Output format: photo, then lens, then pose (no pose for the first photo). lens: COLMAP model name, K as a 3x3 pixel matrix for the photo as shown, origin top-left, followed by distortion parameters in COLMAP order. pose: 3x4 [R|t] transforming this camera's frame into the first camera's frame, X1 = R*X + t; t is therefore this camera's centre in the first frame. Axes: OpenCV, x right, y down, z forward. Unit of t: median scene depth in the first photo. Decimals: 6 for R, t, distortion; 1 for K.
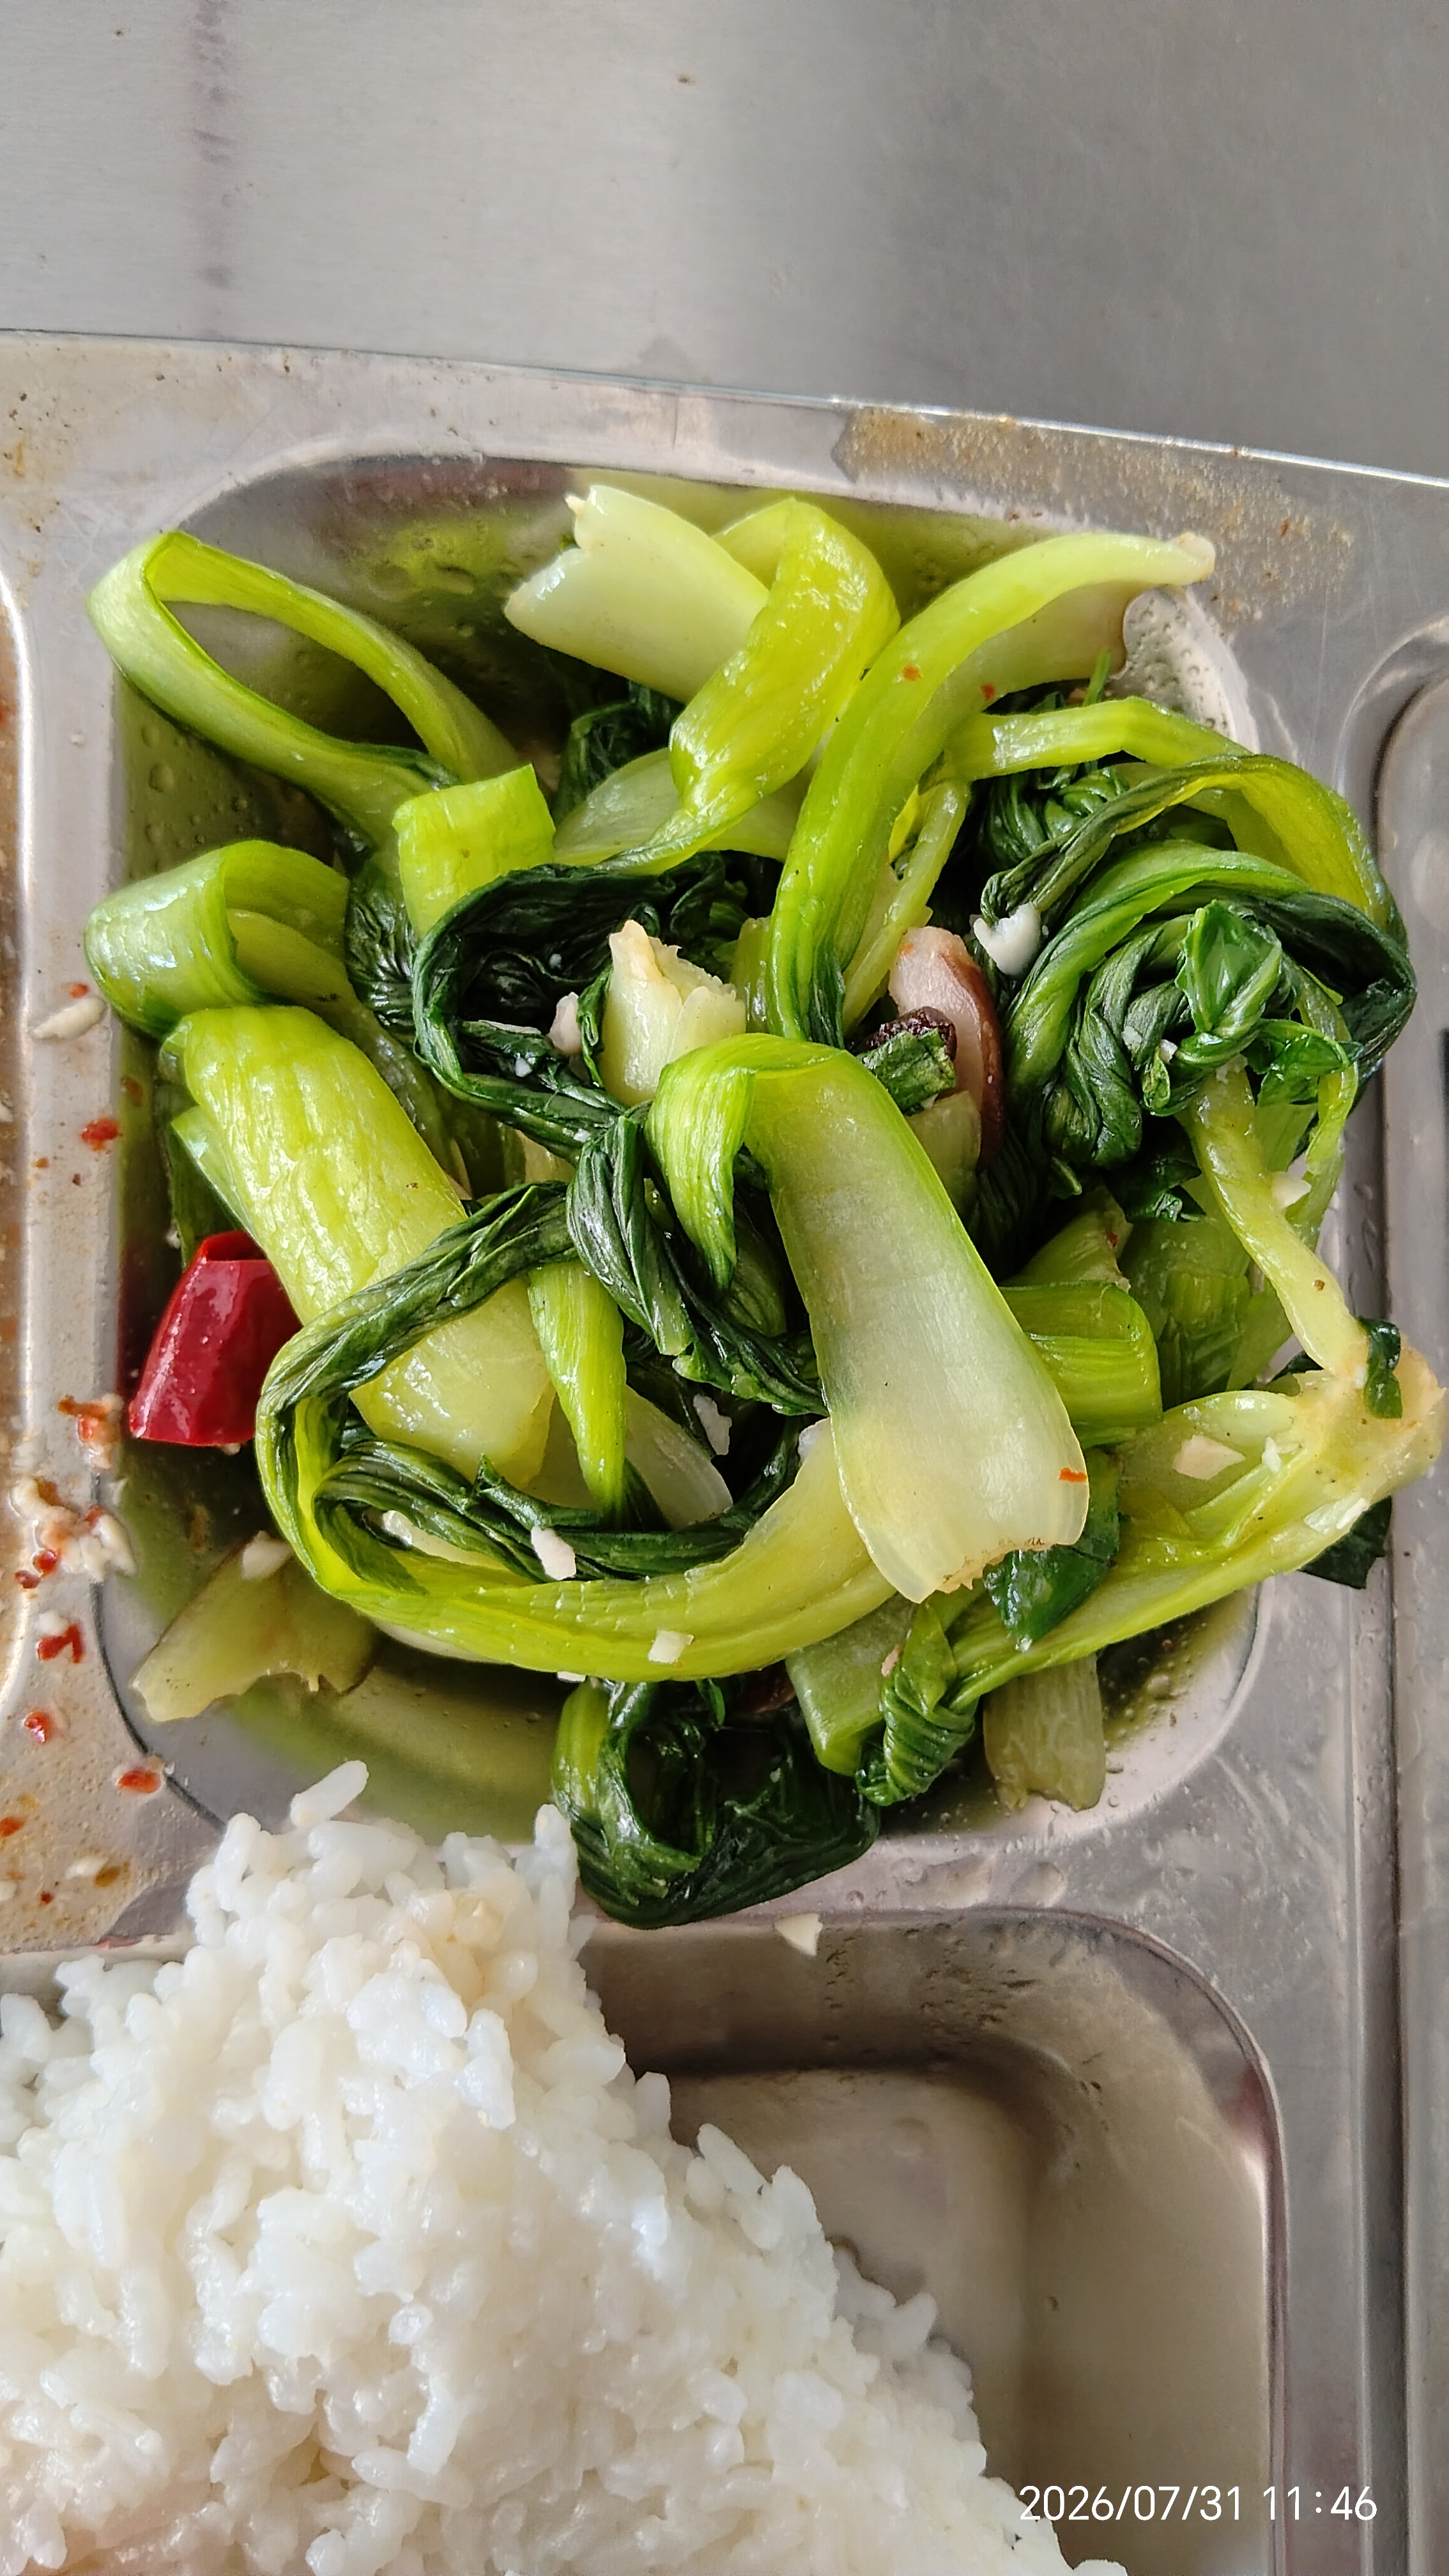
lens RADIAL K [[2114.7, 0, 724.5], [0, 2114.7, 1288.0], [0, 0, 1]] dist [0.108620, -0.275187]
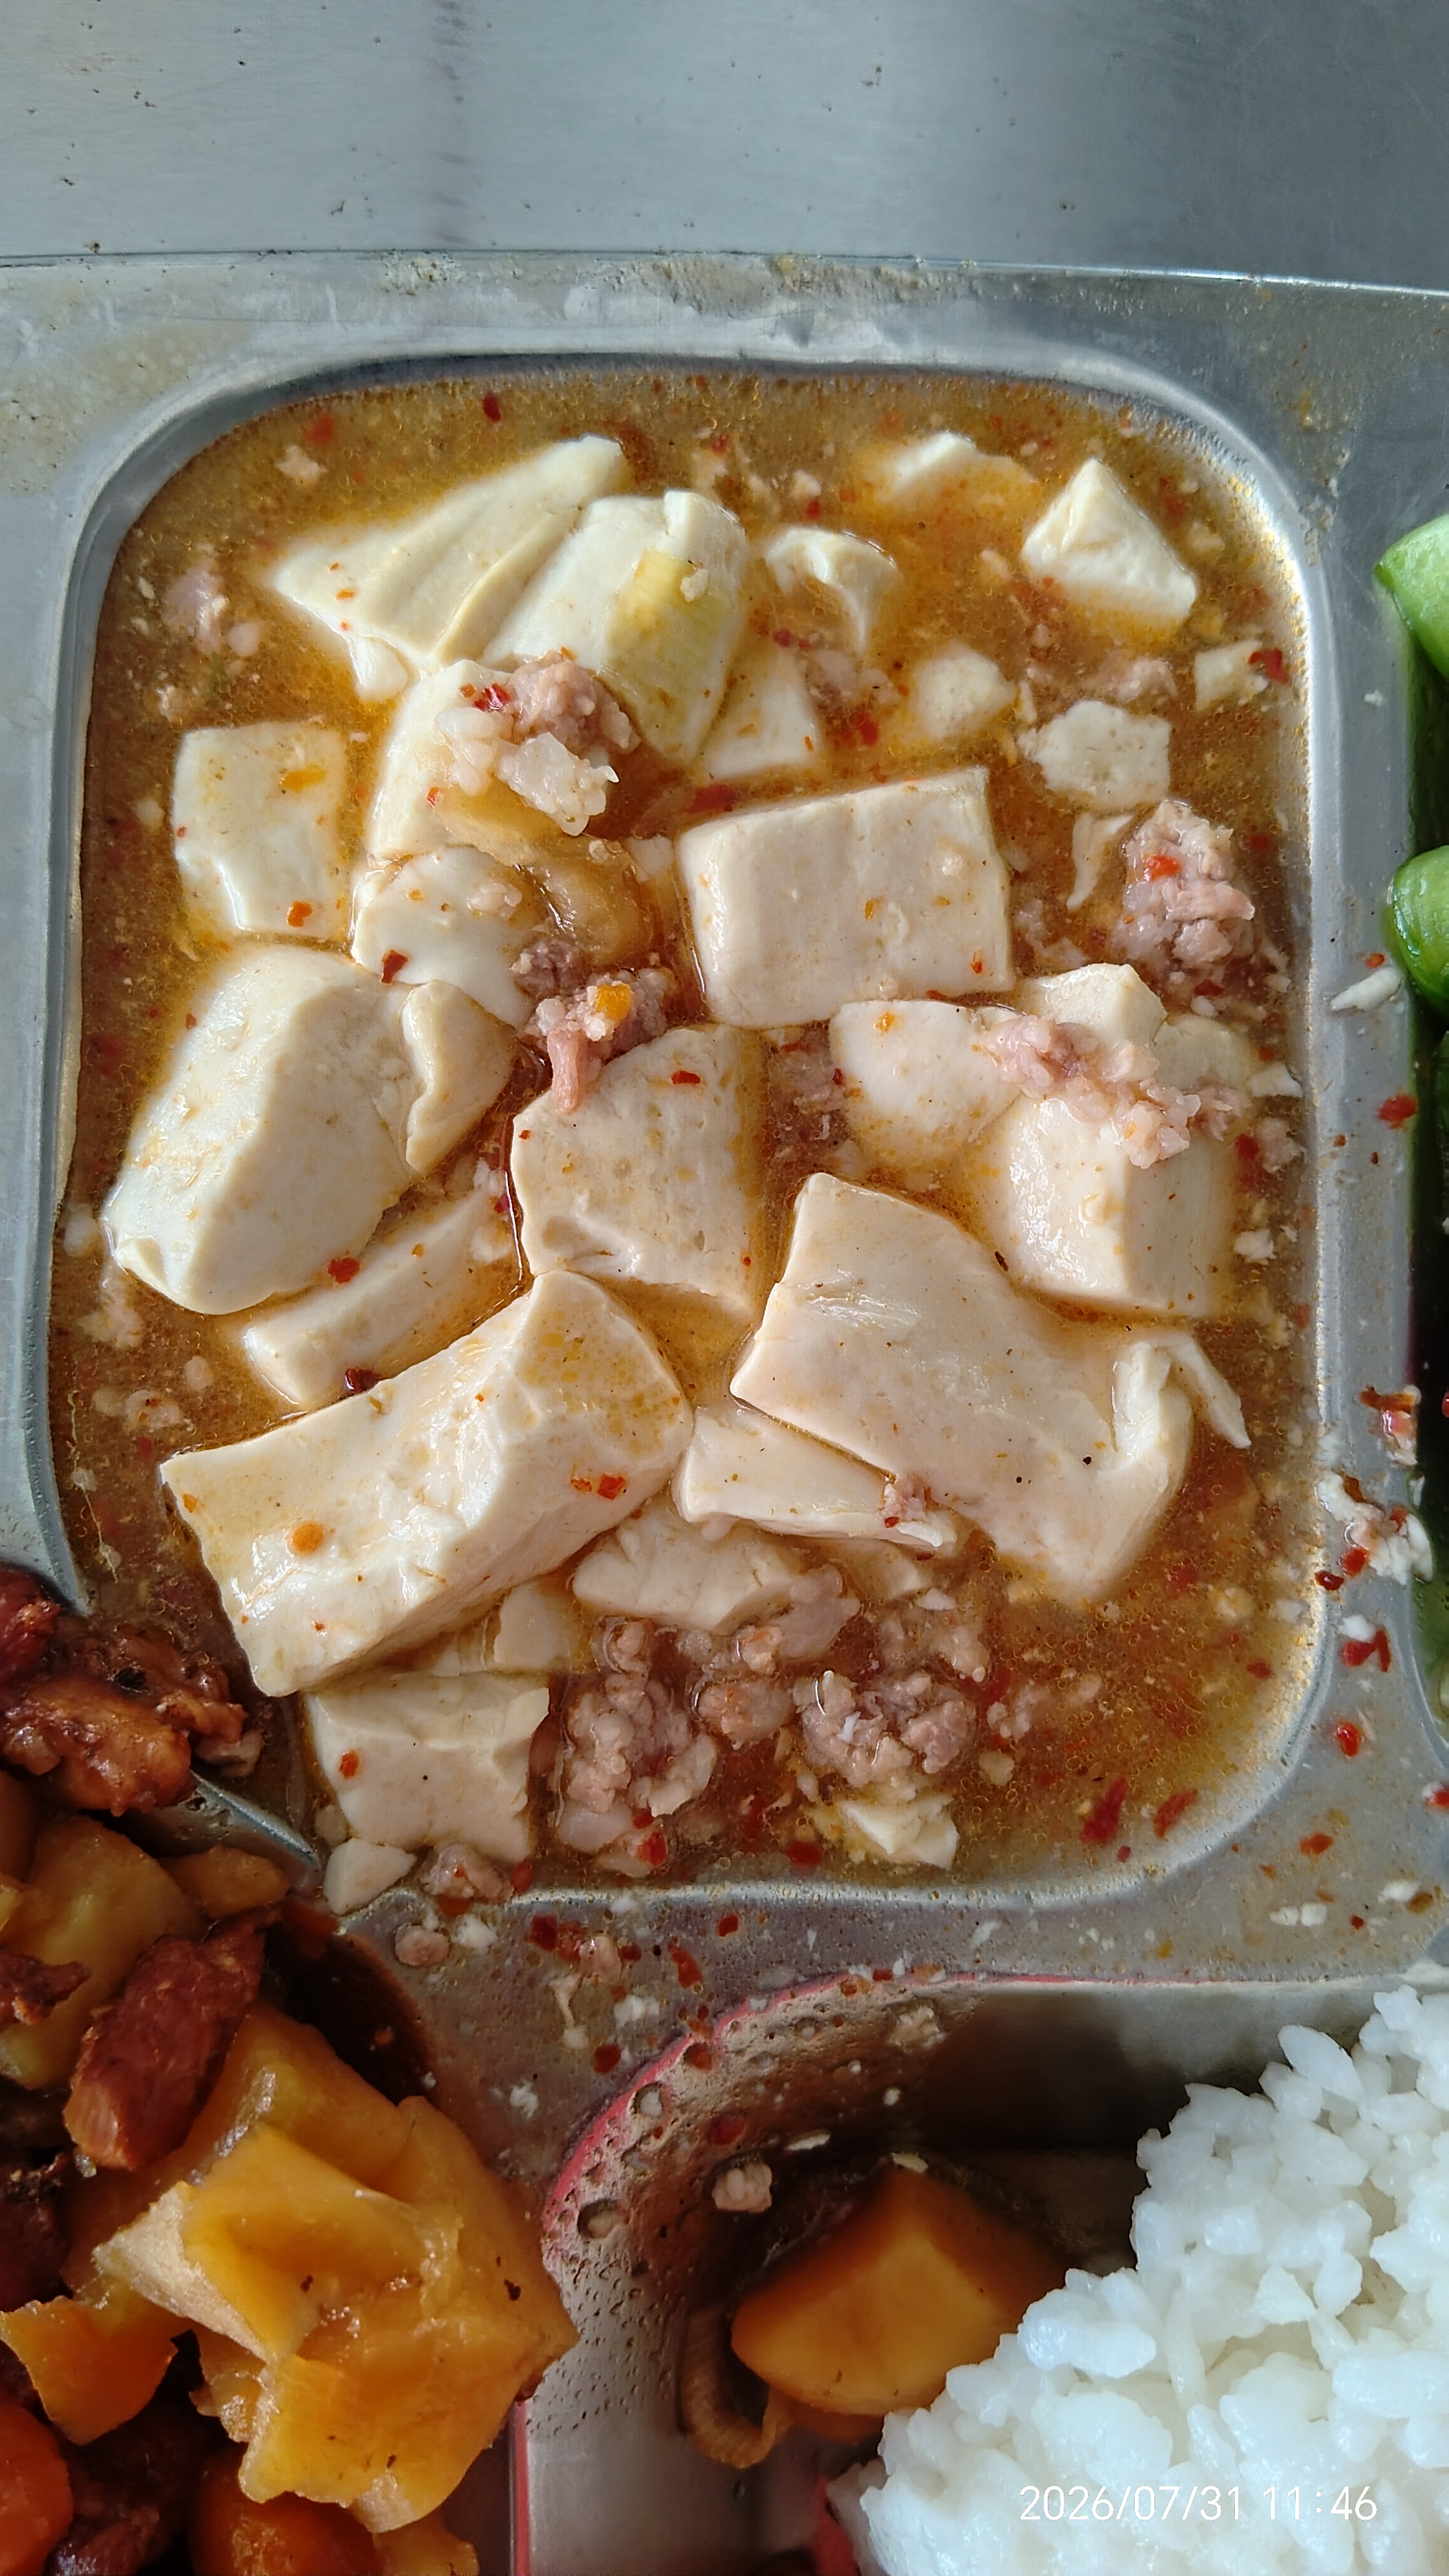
lens RADIAL K [[2114.7, 0, 724.5], [0, 2114.7, 1288.0], [0, 0, 1]] dist [0.108620, -0.275187]
pose [[0.998004, 0.016955, -0.060834, -0.551810], [-0.018659, 0.999446, -0.027552, 0.039419], [0.060334, 0.028632, 0.997768, 0.041955]]
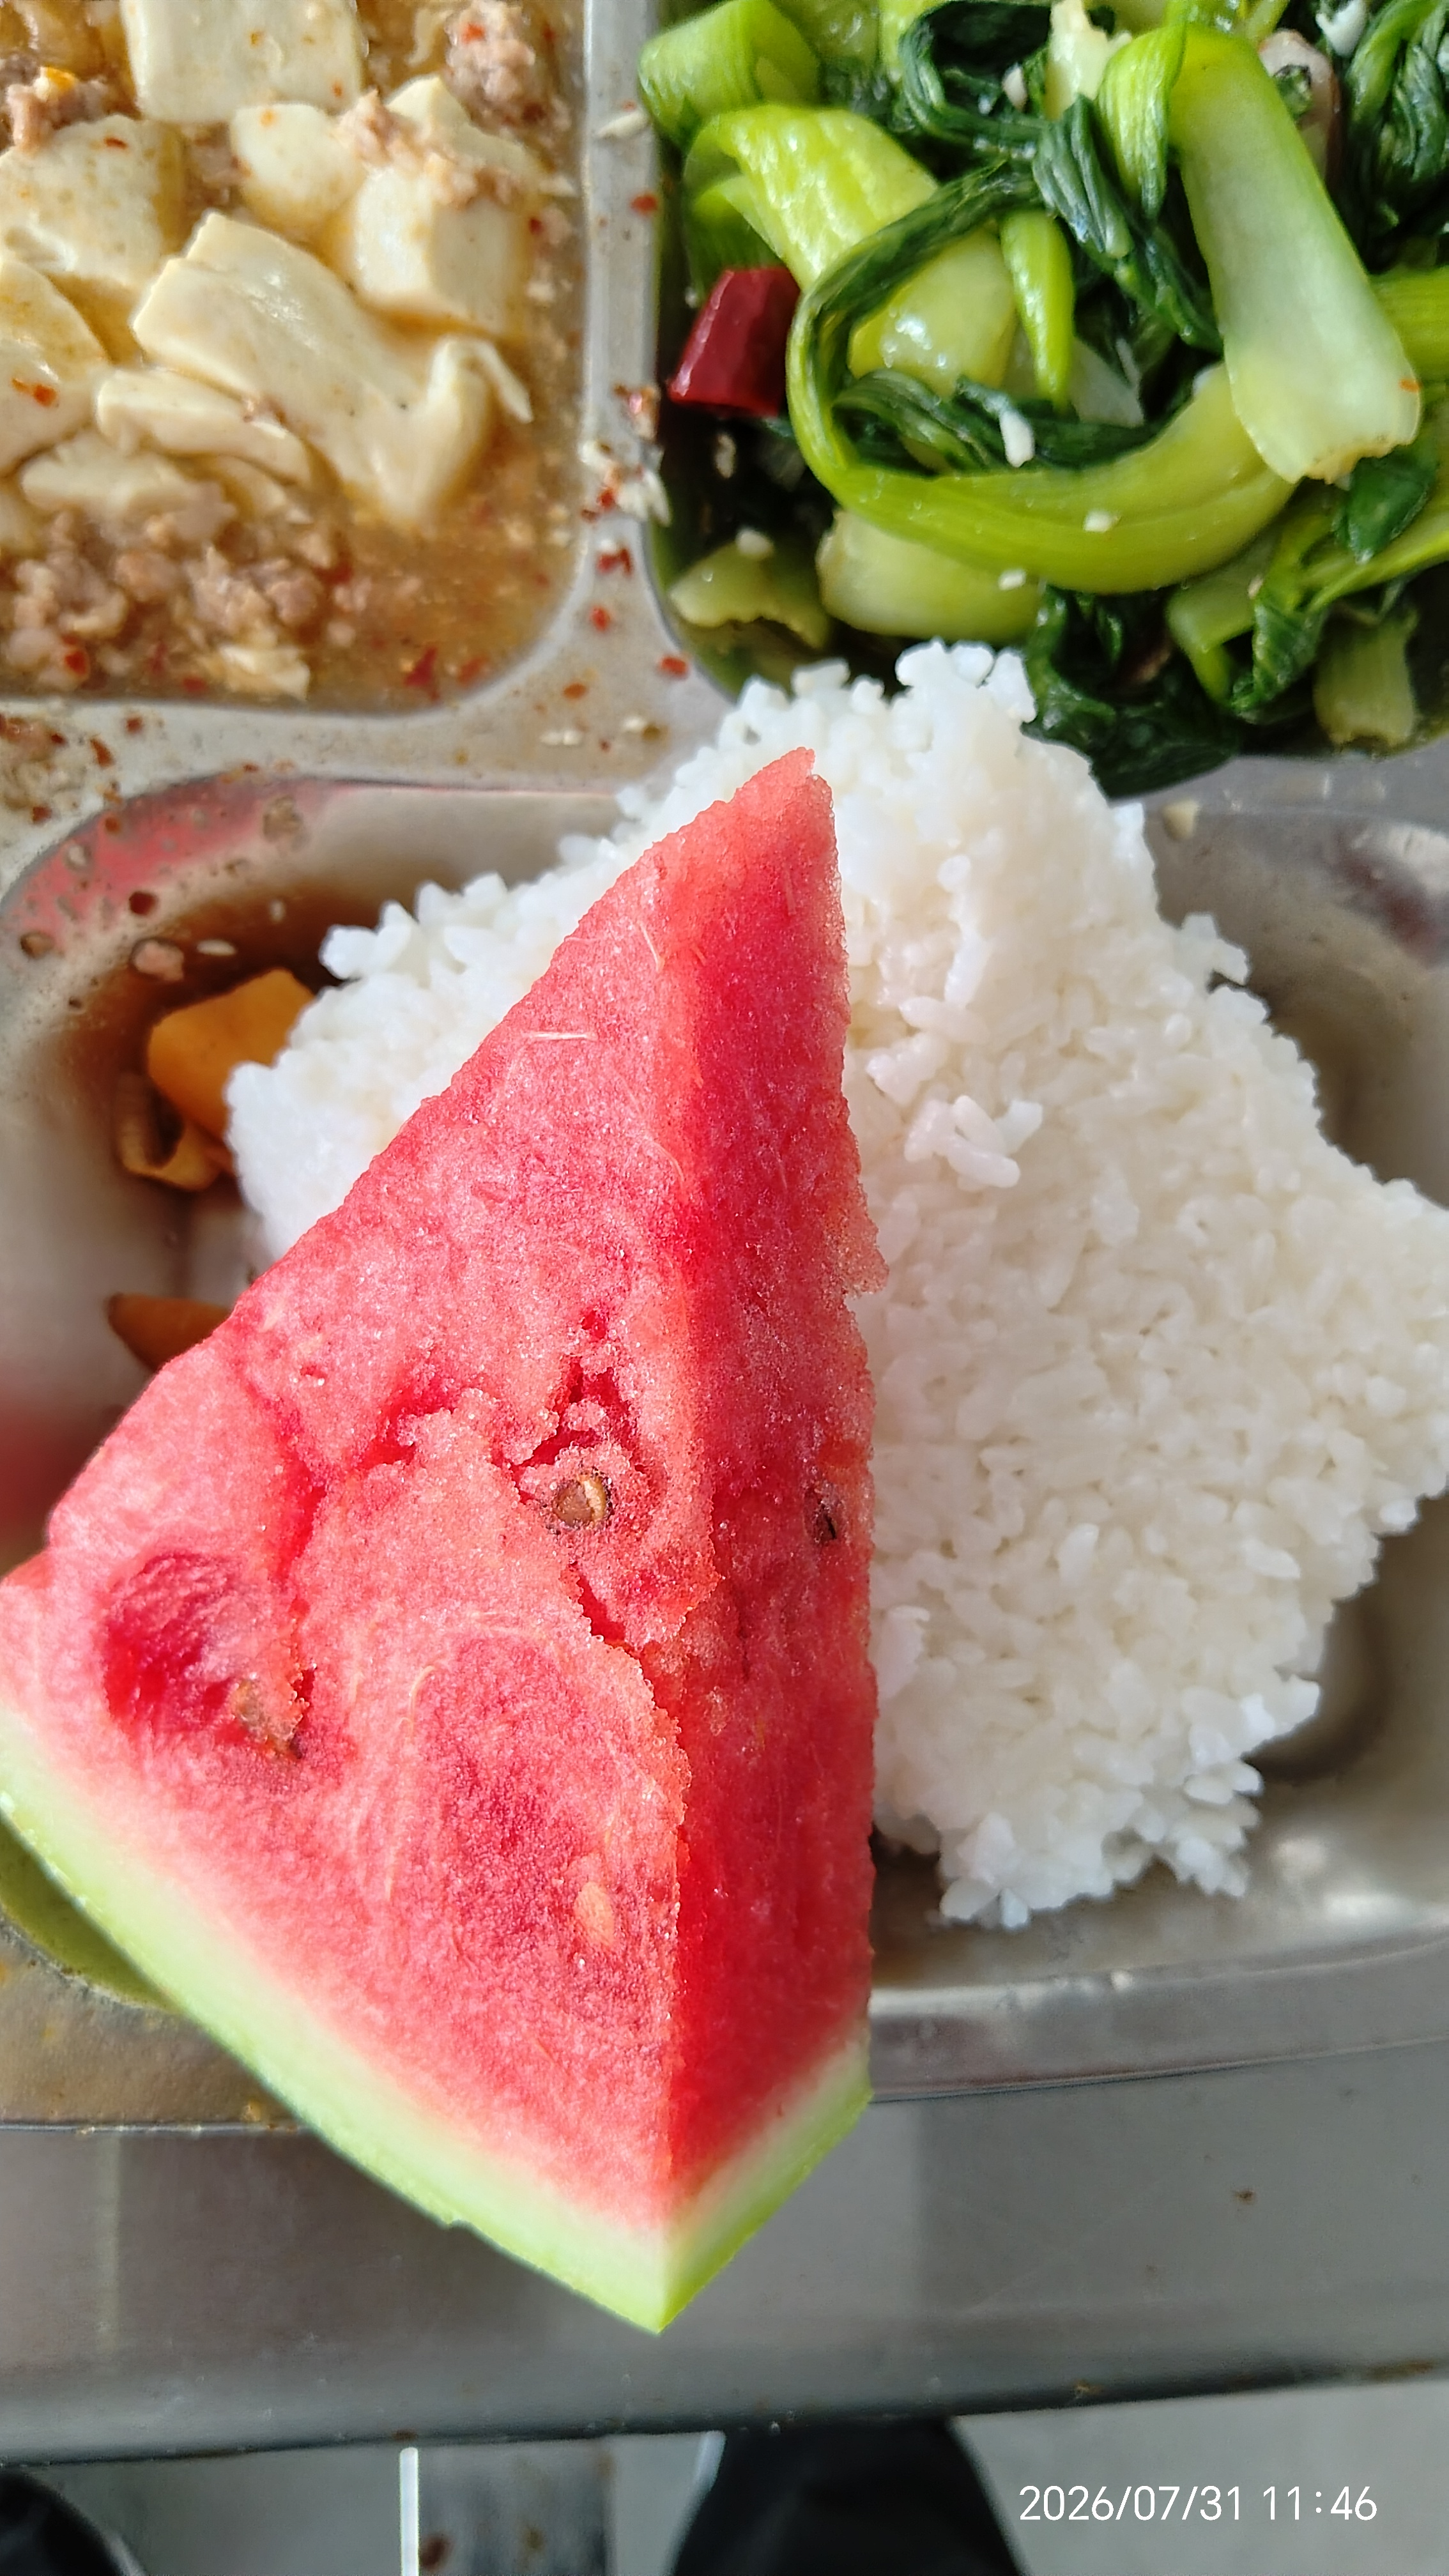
lens RADIAL K [[2129.8, 0, 724.5], [0, 2129.8, 1288.0], [0, 0, 1]] dist [0.052800, -0.161954]
pose [[0.999965, 0.006439, -0.005318, -0.240621], [-0.006978, 0.994051, -0.108689, 0.762730], [0.004587, 0.108722, 0.994062, -0.246580]]
